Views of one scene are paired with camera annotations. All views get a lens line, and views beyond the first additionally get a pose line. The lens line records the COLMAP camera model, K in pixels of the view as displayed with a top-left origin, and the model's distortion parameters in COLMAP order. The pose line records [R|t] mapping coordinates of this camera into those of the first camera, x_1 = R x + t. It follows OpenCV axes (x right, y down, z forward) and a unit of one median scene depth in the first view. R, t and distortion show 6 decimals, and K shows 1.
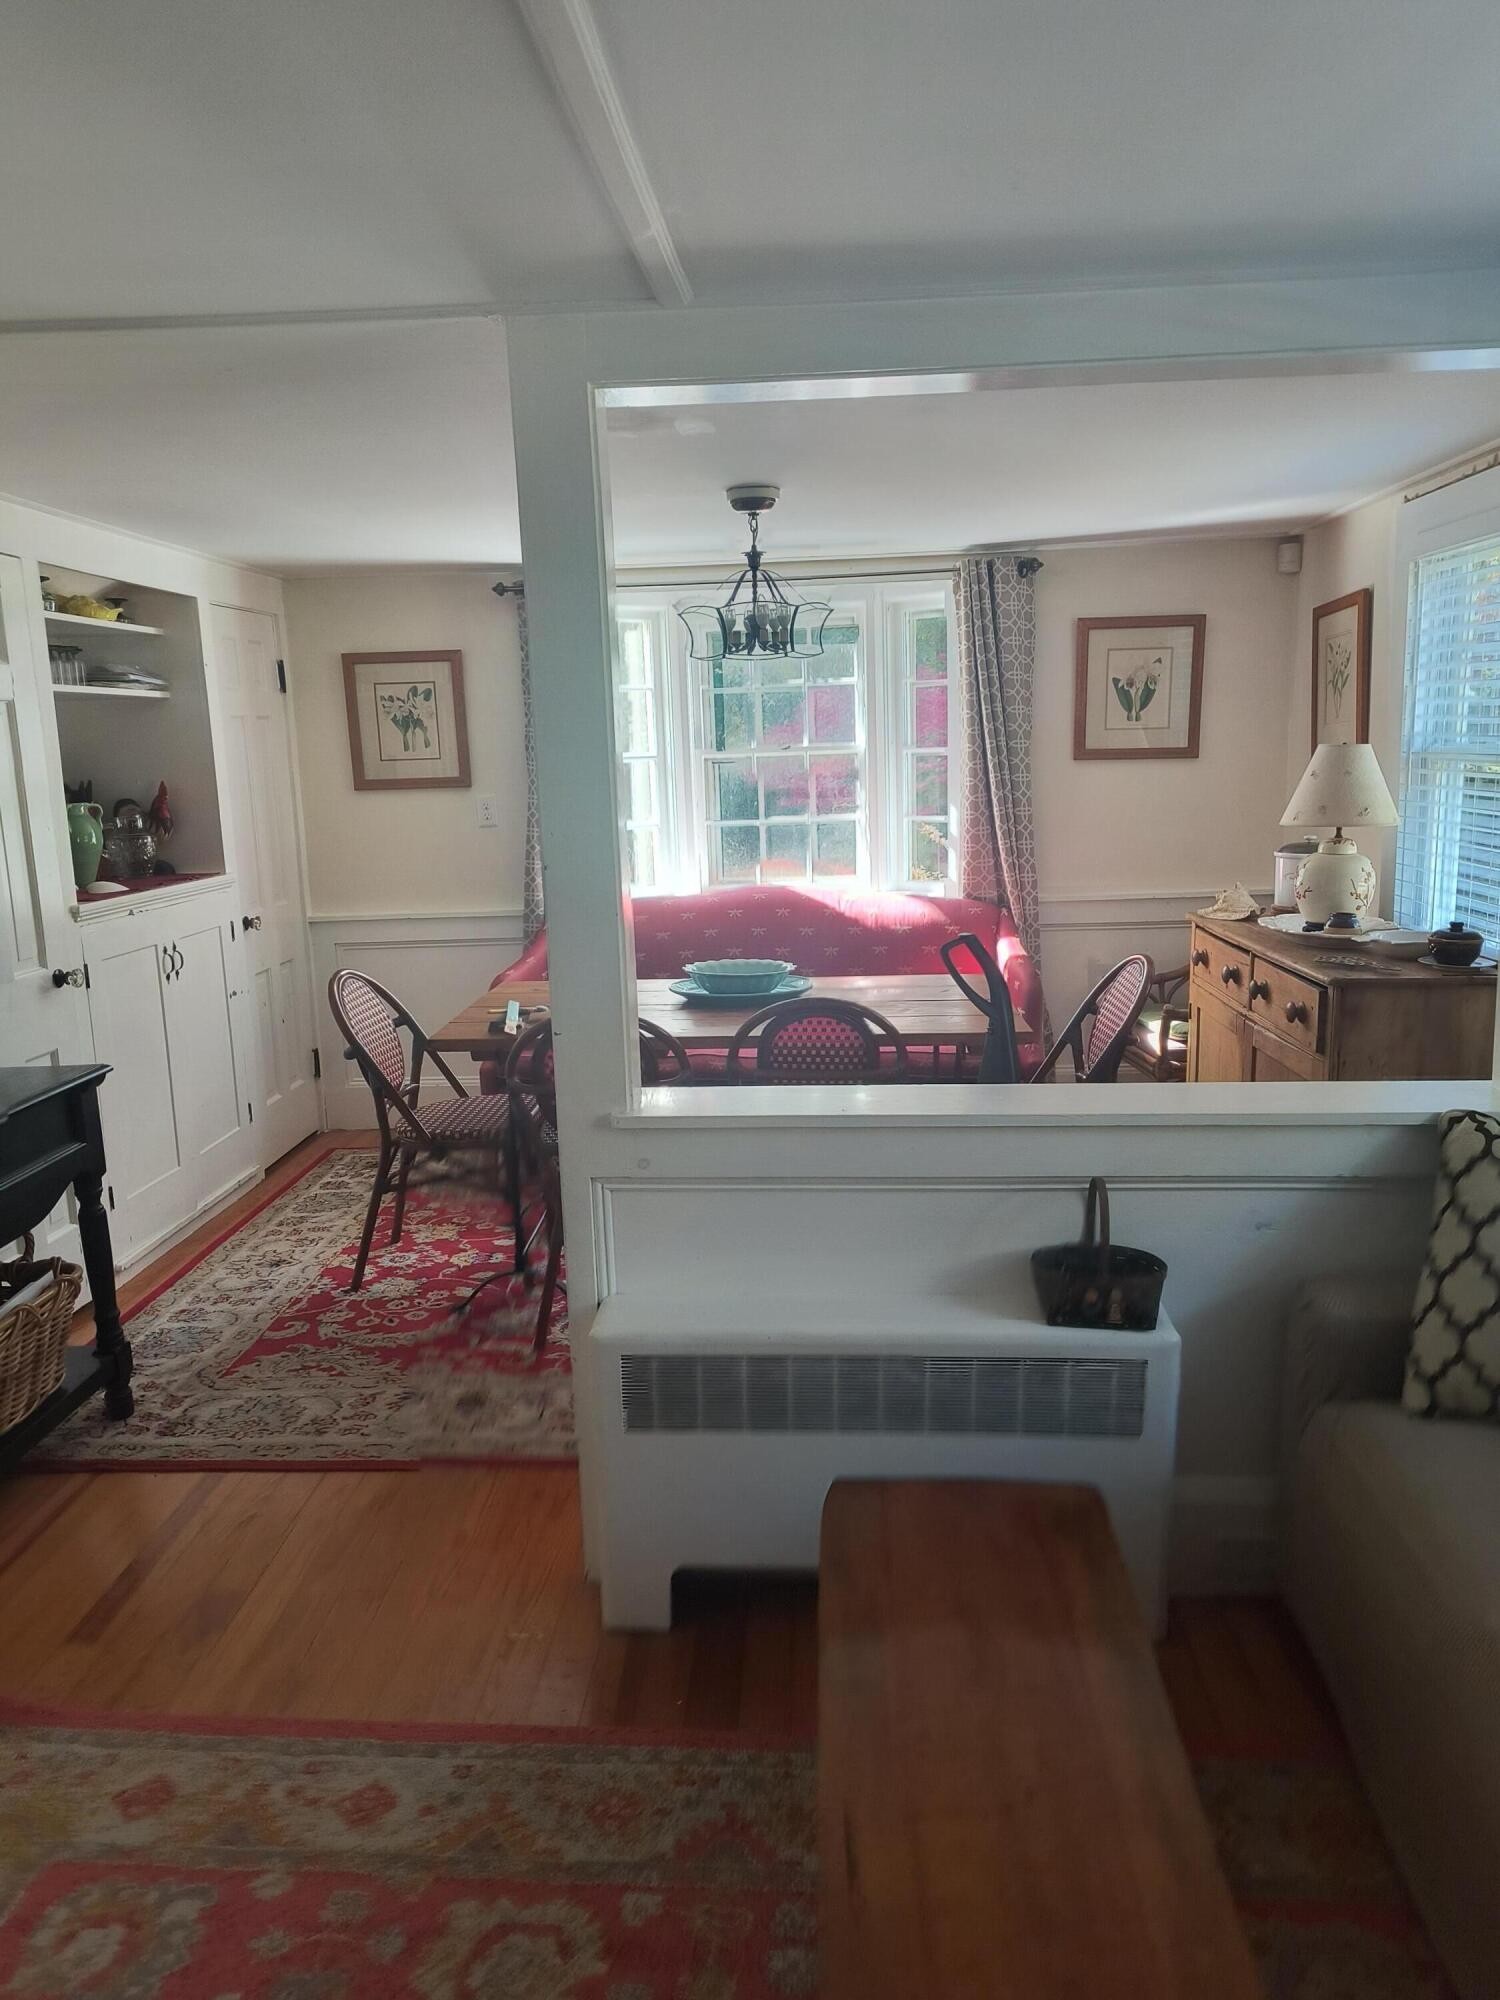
lens RADIAL K [[1386.1, 0, 750.0], [0, 1386.1, 1000.0], [0, 0, 1]] dist [0.038177, -0.022517]
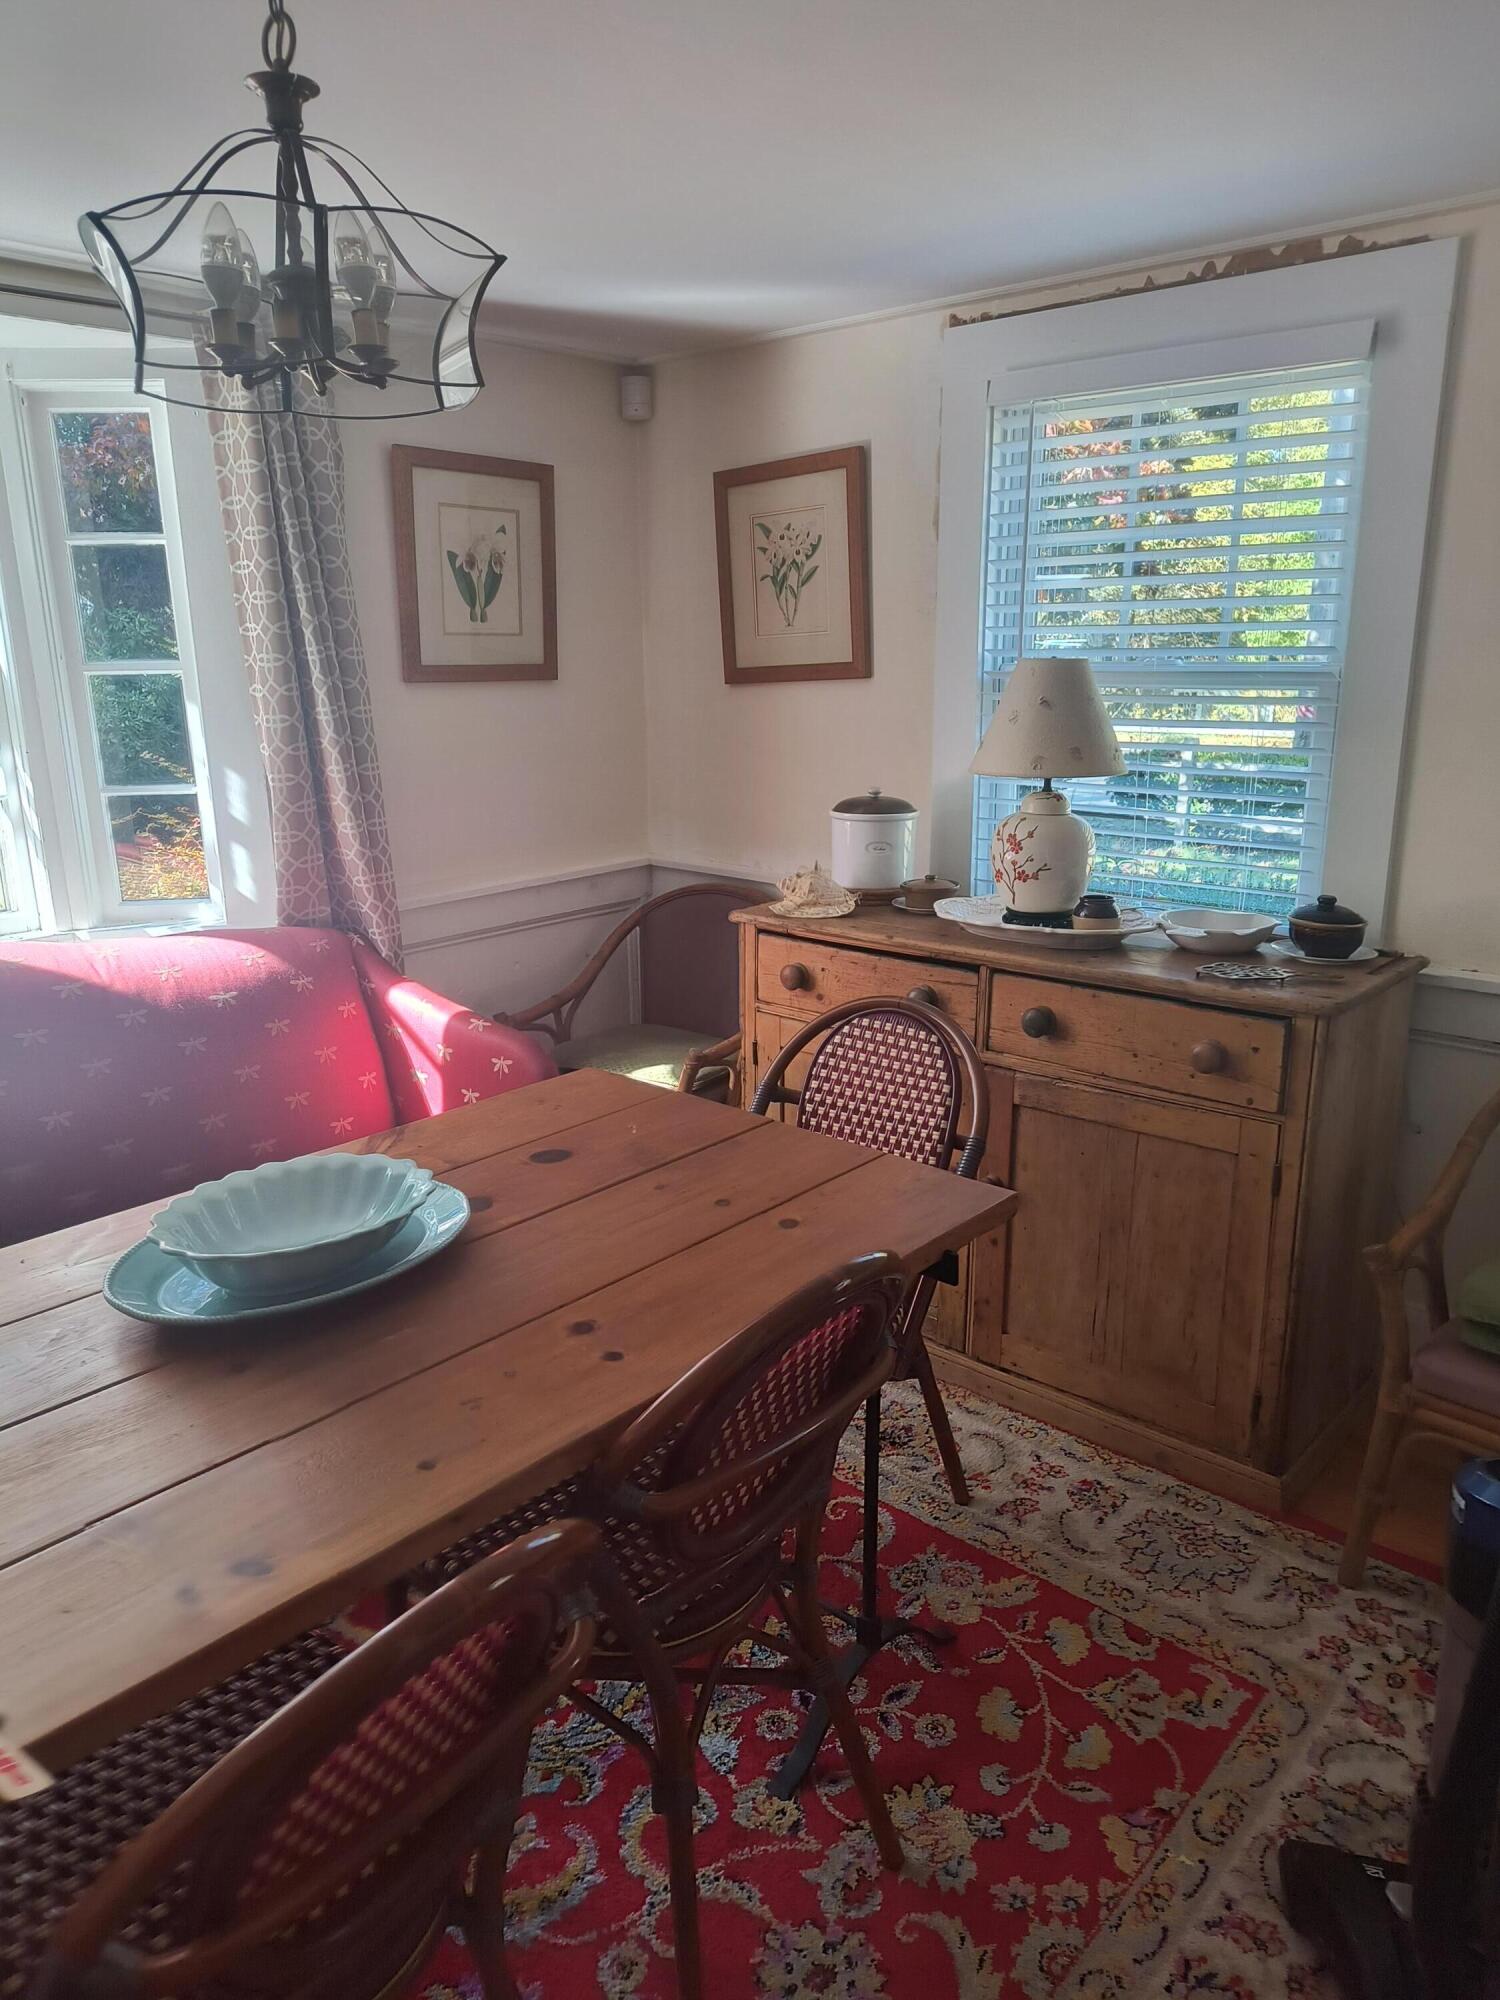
lens RADIAL K [[1386.1, 0, 750.0], [0, 1386.1, 1000.0], [0, 0, 1]] dist [0.038177, -0.022517]
pose [[0.622919, -0.174012, 0.762687, -0.174713], [0.133683, 0.984284, 0.115386, -0.084776], [-0.770780, 0.030082, 0.636391, 0.495633]]
